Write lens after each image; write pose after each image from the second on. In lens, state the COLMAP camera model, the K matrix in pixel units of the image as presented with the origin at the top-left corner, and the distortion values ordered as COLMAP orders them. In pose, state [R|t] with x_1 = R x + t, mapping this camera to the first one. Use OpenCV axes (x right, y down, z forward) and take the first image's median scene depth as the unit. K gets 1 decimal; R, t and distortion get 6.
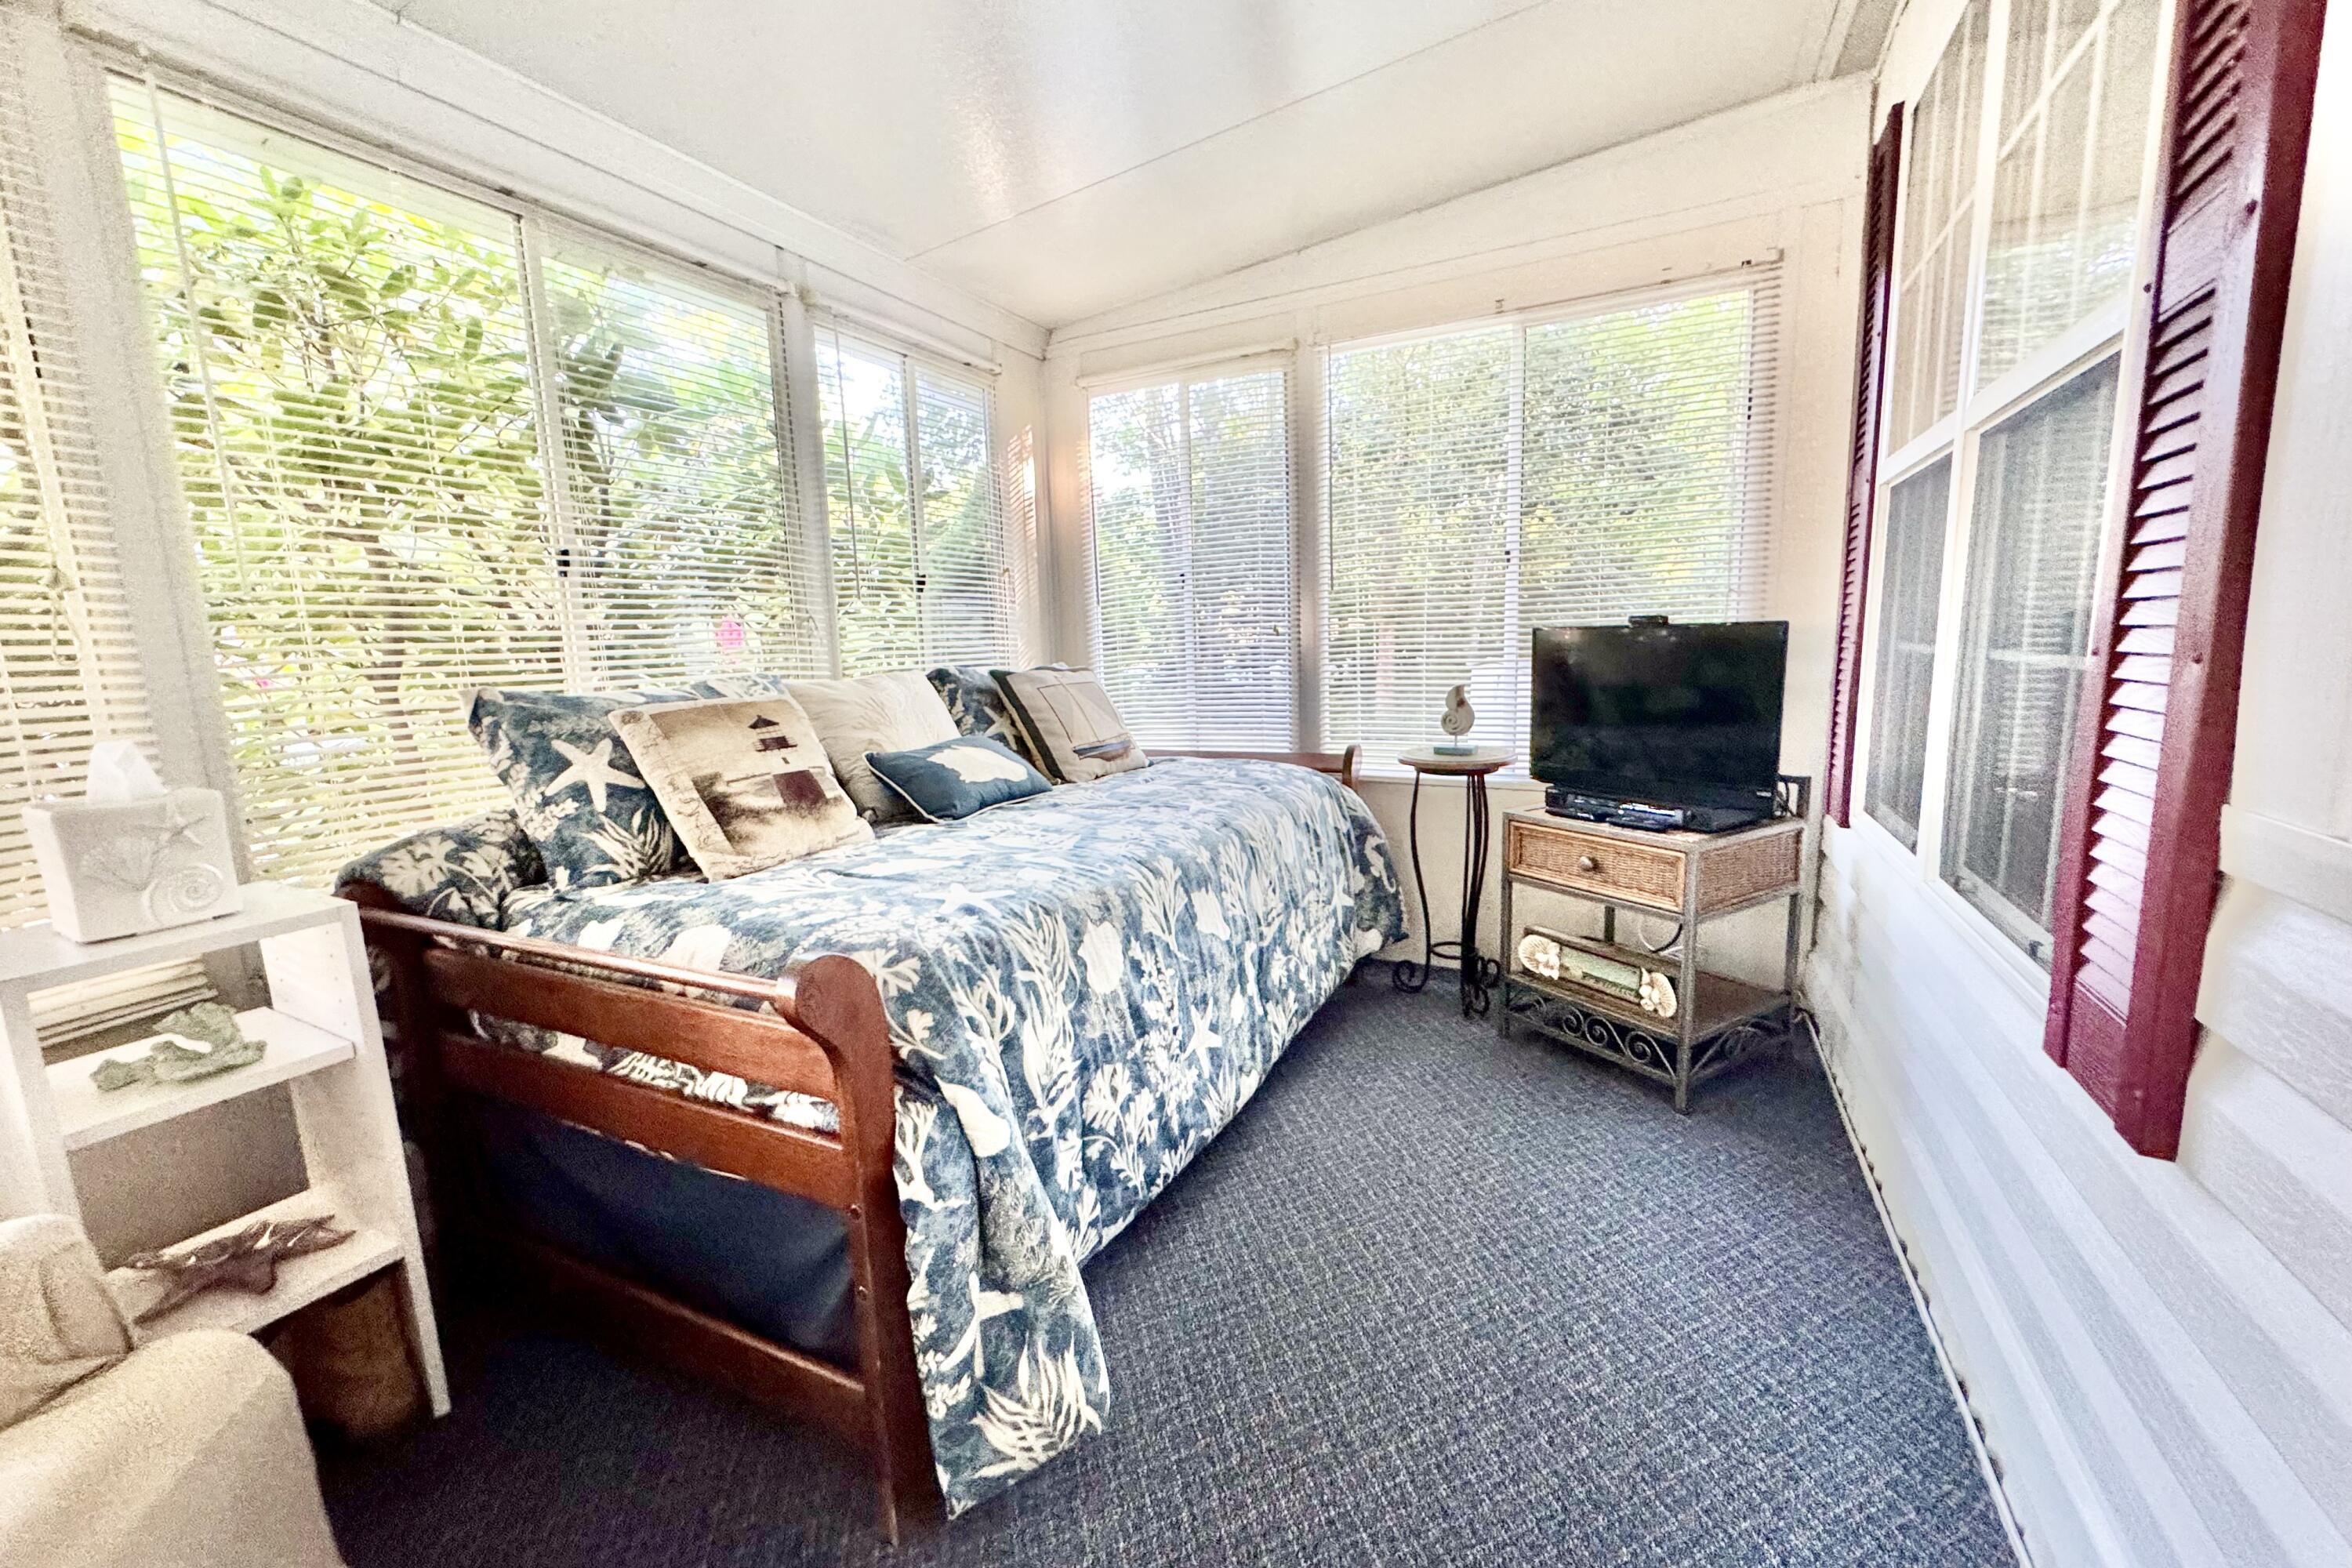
lens RADIAL K [[939.6, 0, 1176.0], [0, 939.6, 784.0], [0, 0, 1]] dist [-0.000303, 0.000285]
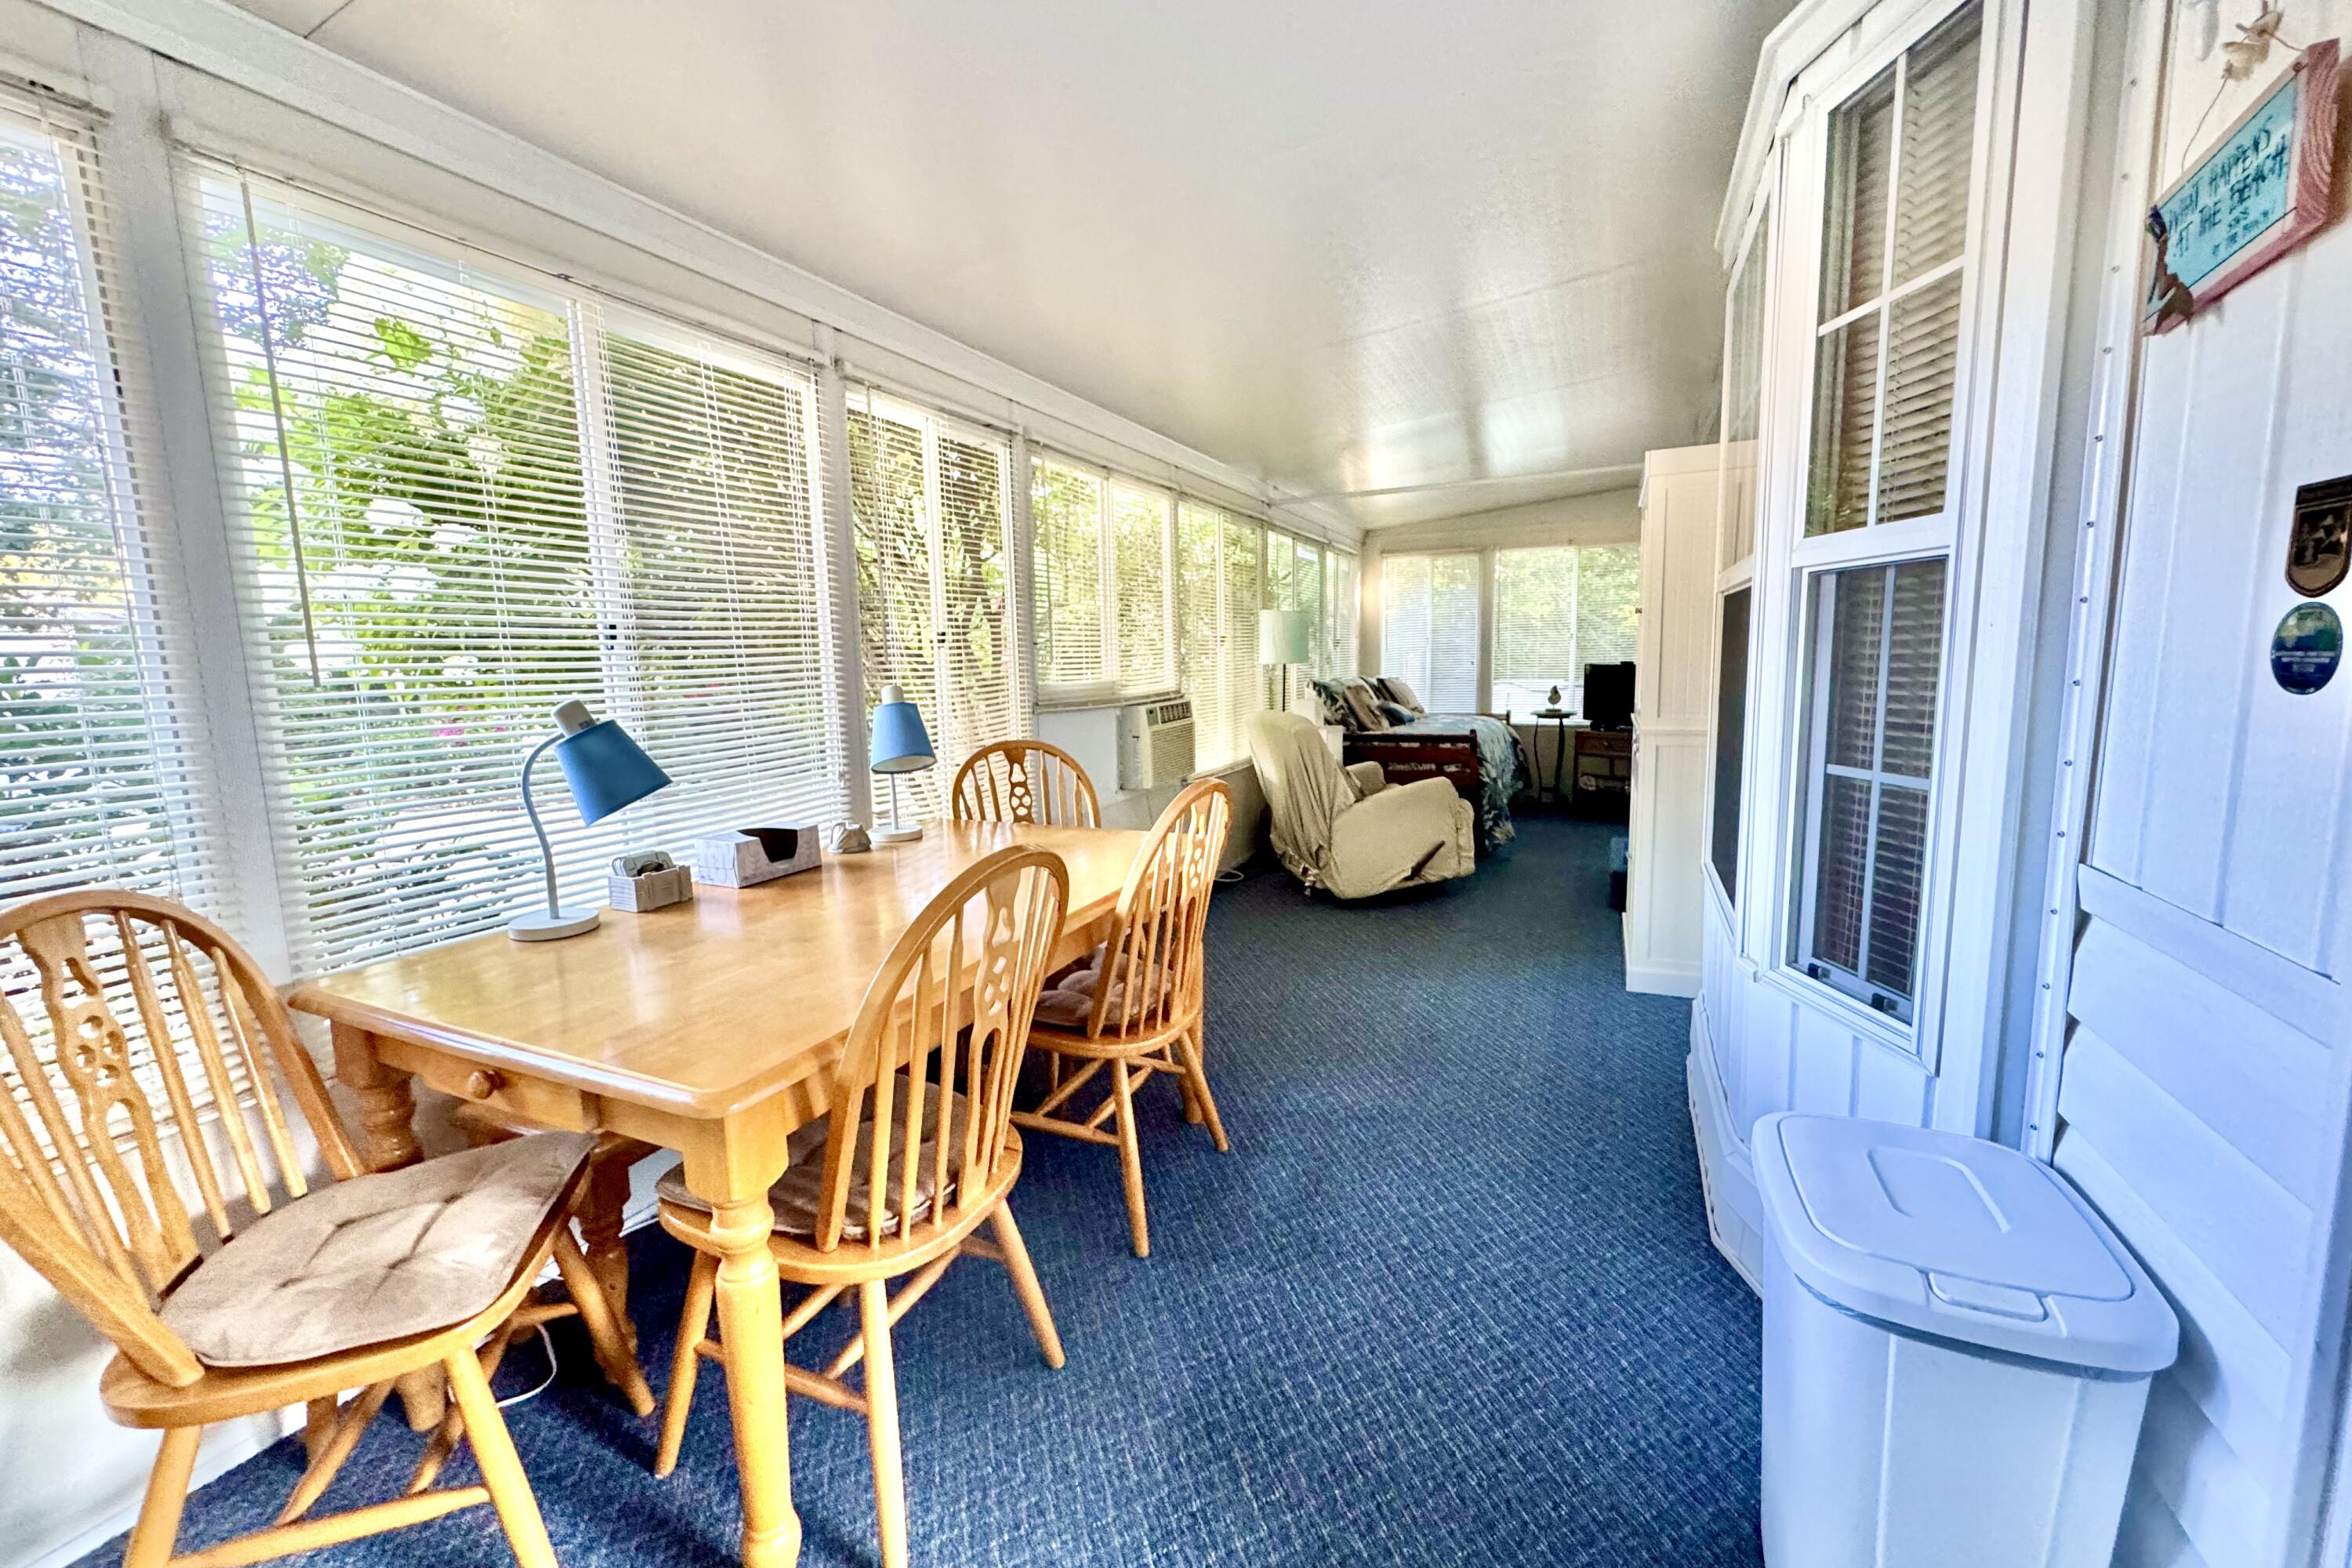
lens RADIAL K [[939.6, 0, 1176.0], [0, 939.6, 784.0], [0, 0, 1]] dist [-0.000303, 0.000285]
pose [[0.999352, -0.003903, 0.035785, -0.835235], [0.005478, 0.999016, -0.044021, 0.275961], [-0.035578, 0.044189, 0.998389, -1.539153]]
